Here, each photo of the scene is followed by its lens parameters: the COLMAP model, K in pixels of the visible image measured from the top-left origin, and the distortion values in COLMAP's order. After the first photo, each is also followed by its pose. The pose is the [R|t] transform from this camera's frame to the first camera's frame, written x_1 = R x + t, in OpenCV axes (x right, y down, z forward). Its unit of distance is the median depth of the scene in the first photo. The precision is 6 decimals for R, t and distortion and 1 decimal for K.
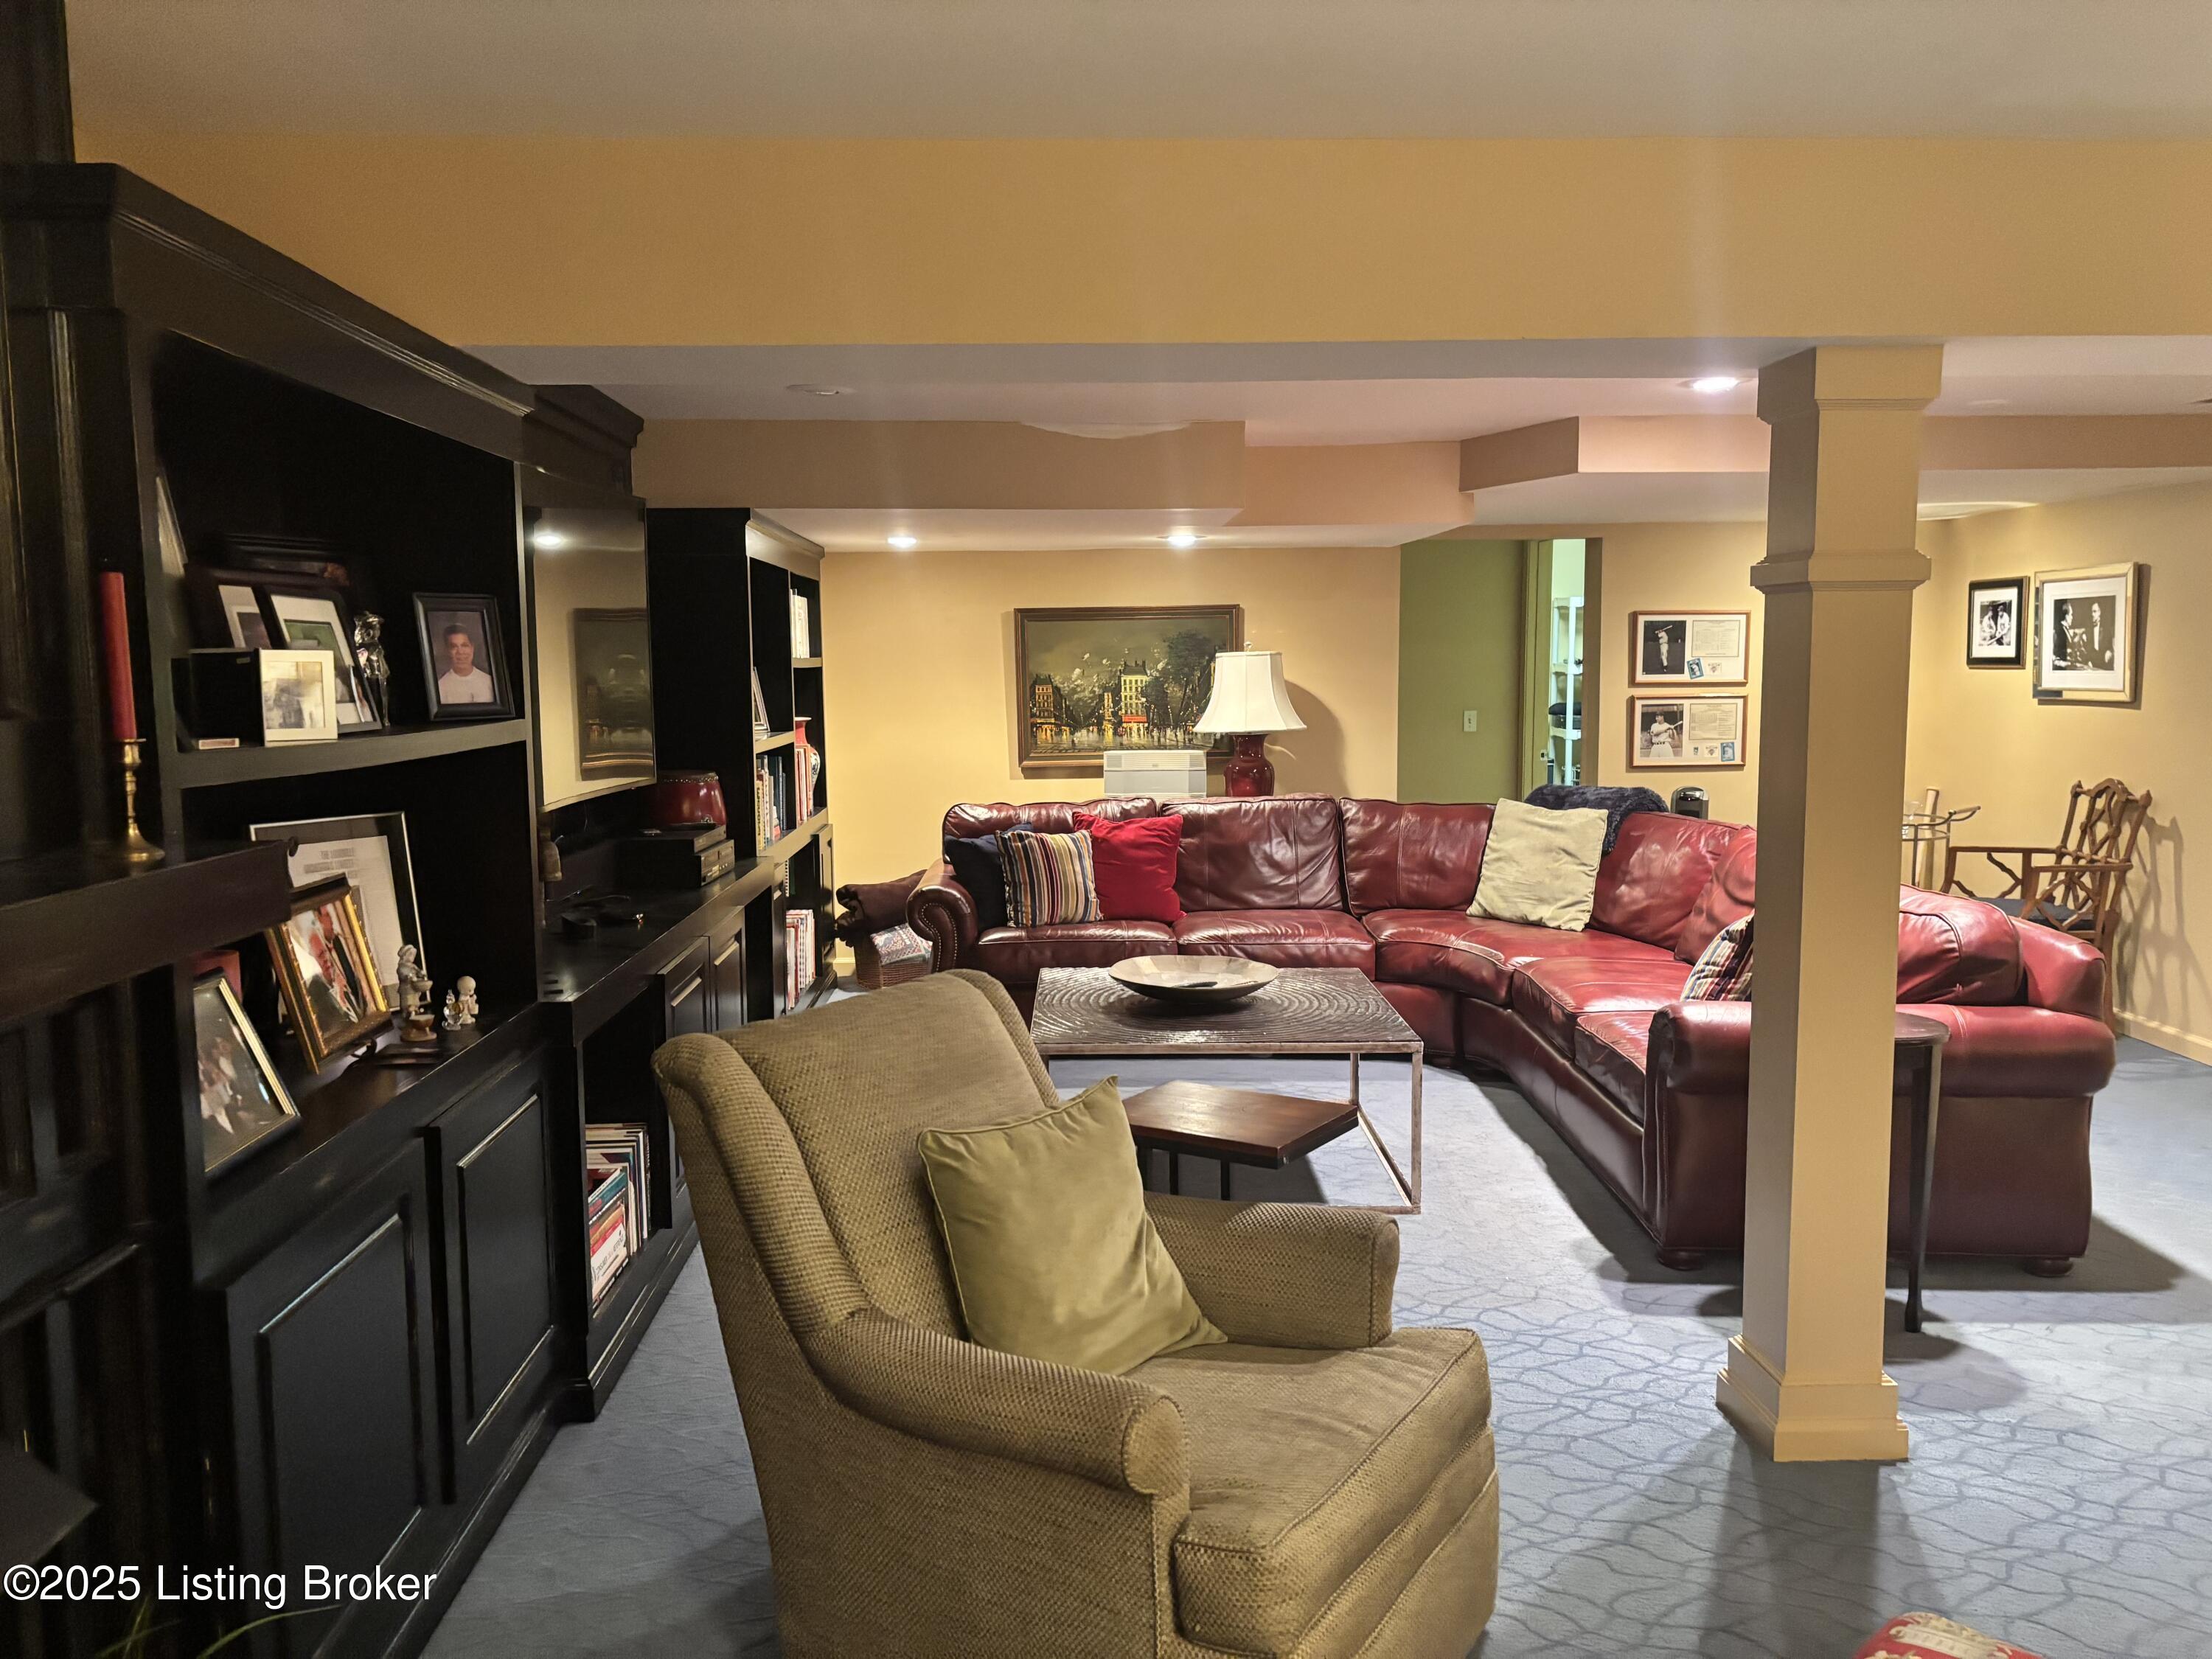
lens RADIAL K [[1871.3, 0, 1181.1], [0, 1871.3, 888.3], [0, 0, 1]] dist [0.116603, -0.269128]
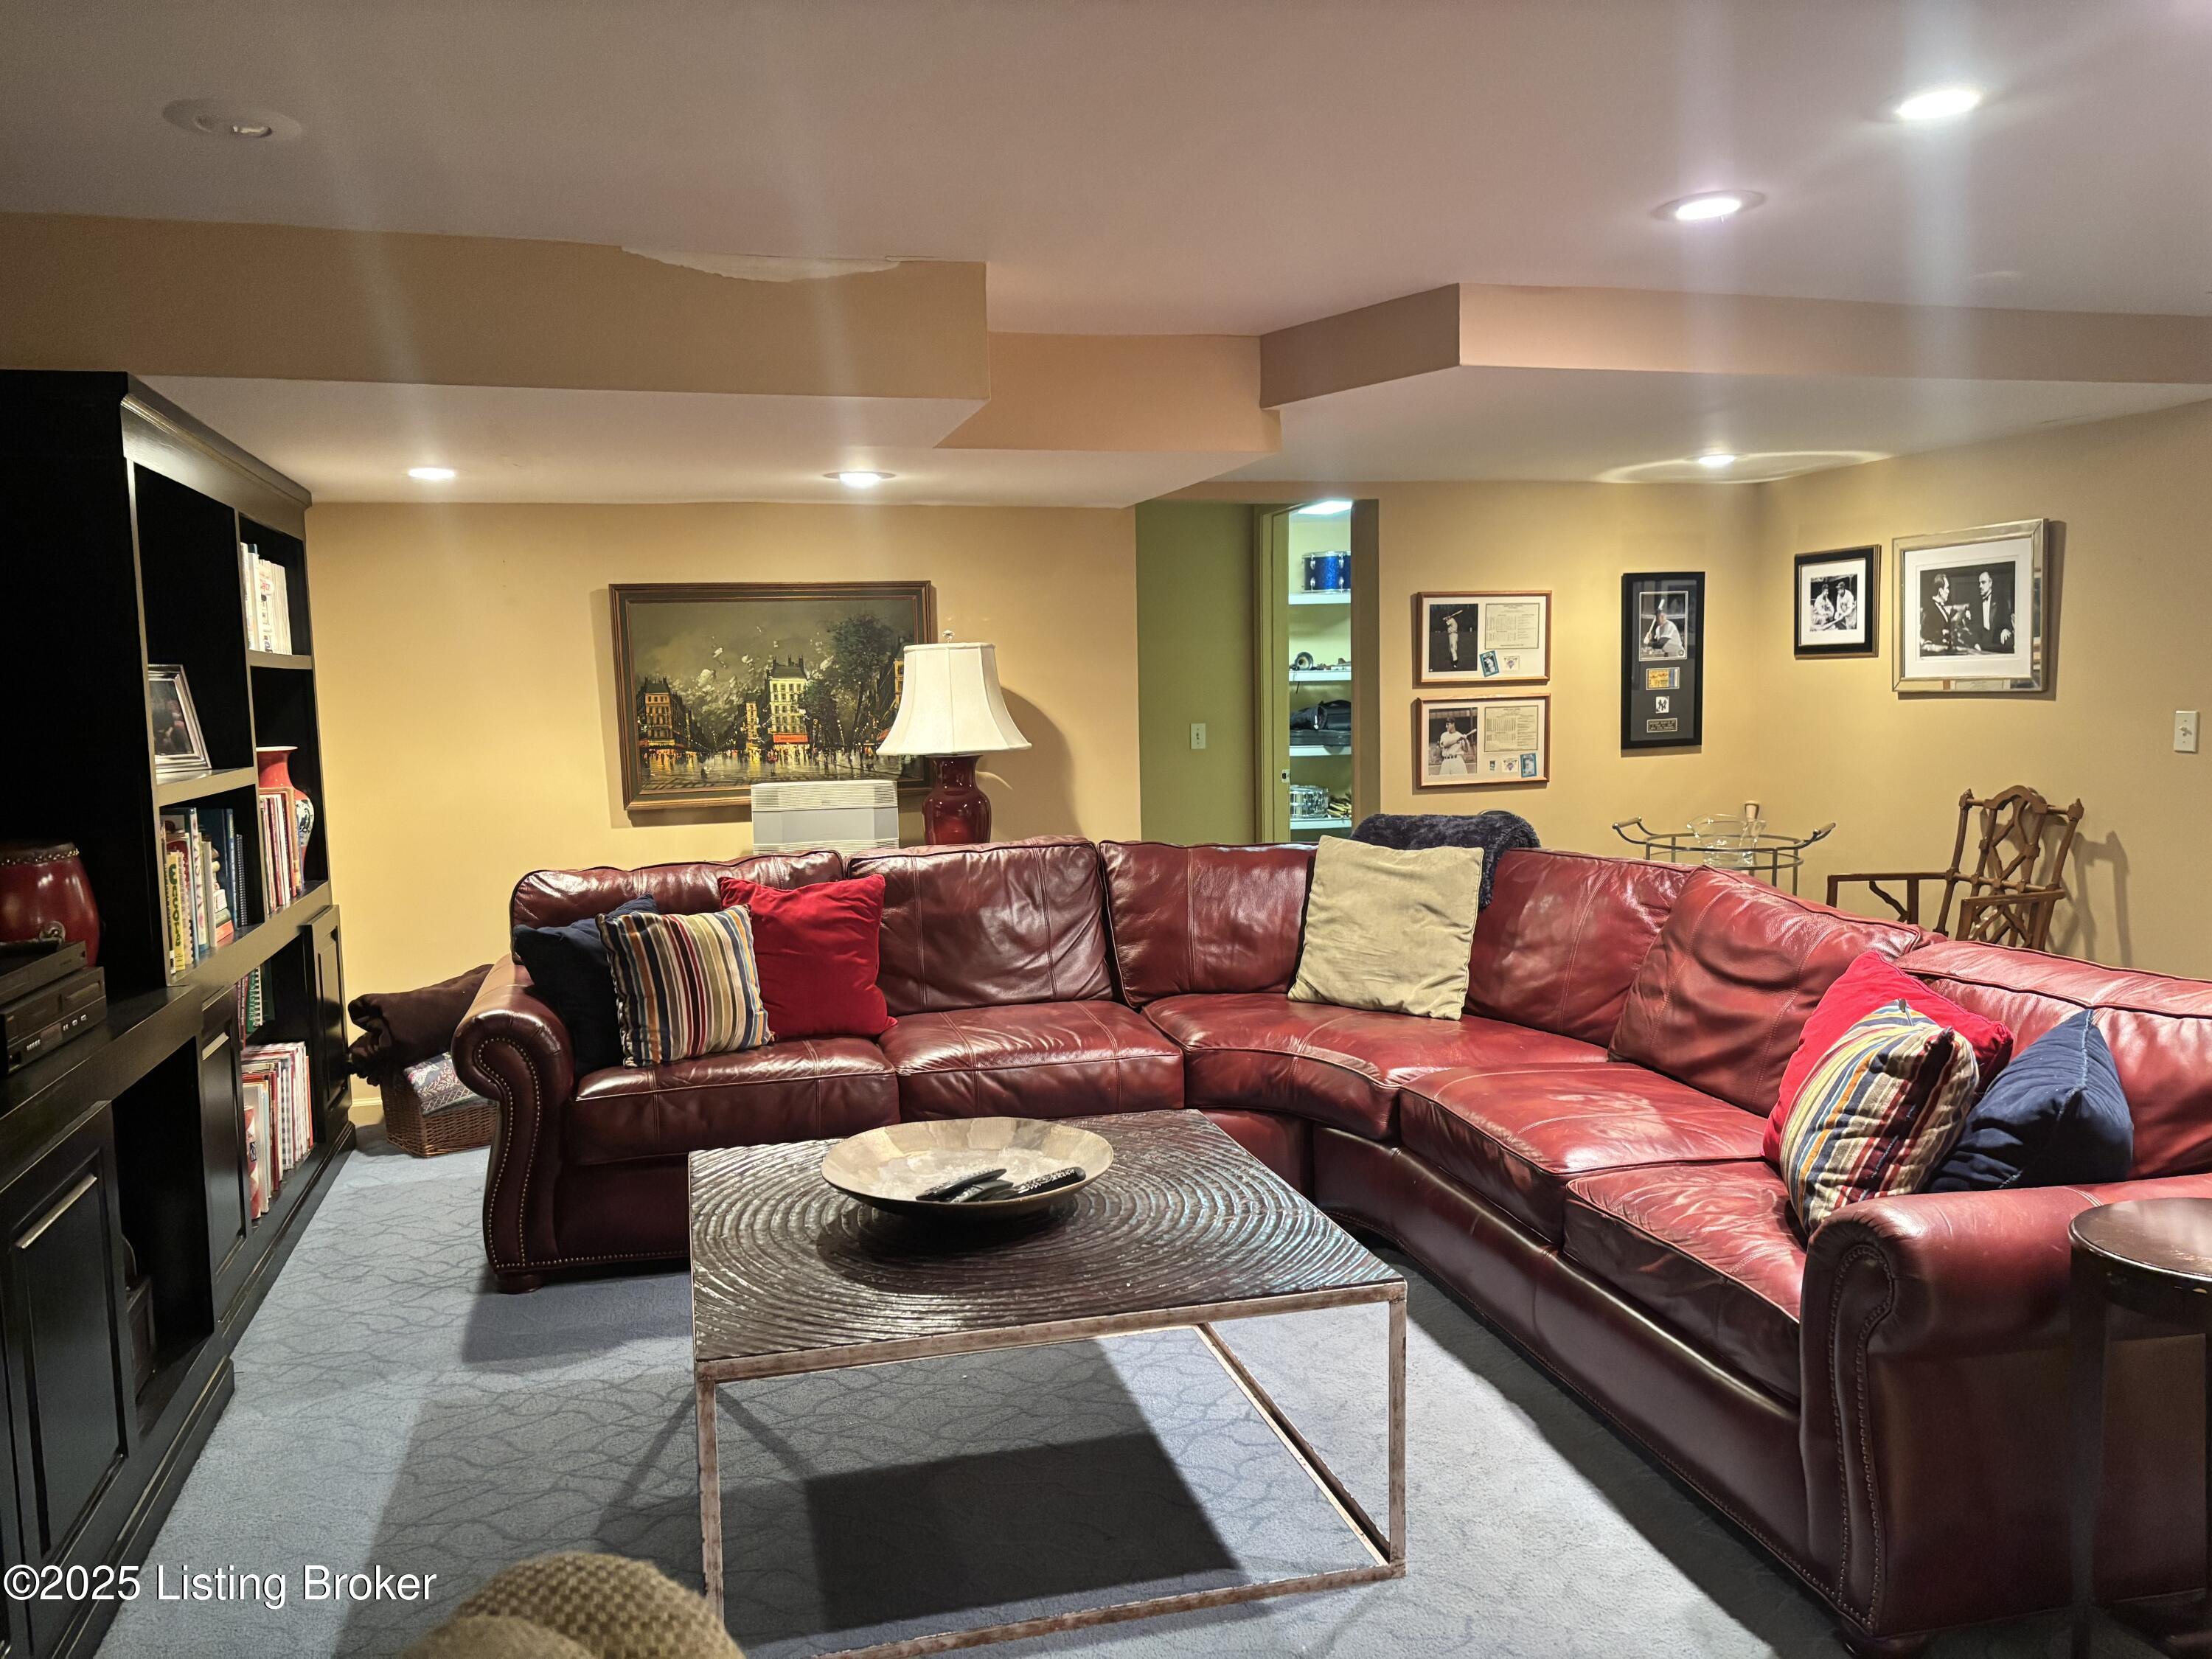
lens RADIAL K [[1871.3, 0, 1181.1], [0, 1871.3, 888.3], [0, 0, 1]] dist [0.116603, -0.269128]
pose [[0.977805, -0.038512, 0.205949, -0.033223], [0.041253, 0.999108, -0.009030, -0.022936], [-0.205418, 0.017325, 0.978521, 0.298837]]
